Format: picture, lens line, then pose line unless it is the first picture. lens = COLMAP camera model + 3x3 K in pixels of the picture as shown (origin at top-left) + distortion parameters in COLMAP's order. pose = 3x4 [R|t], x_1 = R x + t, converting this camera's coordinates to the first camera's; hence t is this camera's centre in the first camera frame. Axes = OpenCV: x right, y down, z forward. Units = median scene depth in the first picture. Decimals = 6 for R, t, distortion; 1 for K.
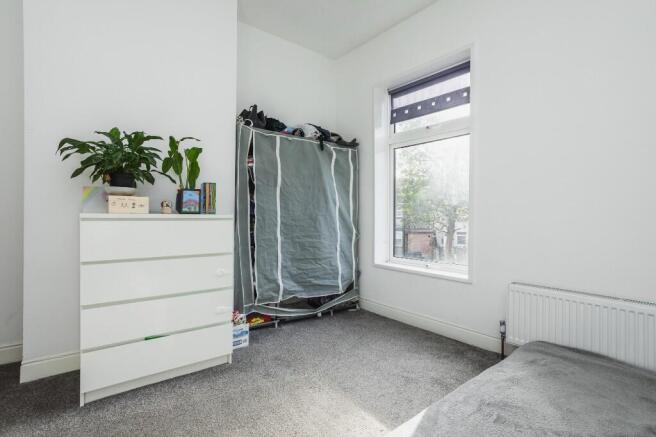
lens RADIAL K [[313.6, 0, 329.0], [0, 313.6, 217.9], [0, 0, 1]] dist [-0.014038, 0.001094]
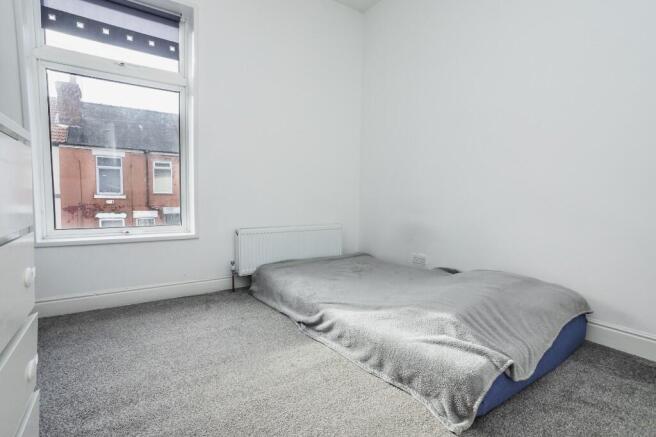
lens RADIAL K [[313.6, 0, 328.8], [0, 313.6, 219.0], [0, 0, 1]] dist [-0.014038, 0.001094]
pose [[0.074527, -0.081548, 0.993879, -0.537816], [-0.011799, 0.996509, 0.082648, 0.045329], [-0.997149, -0.017886, 0.073305, 0.443726]]
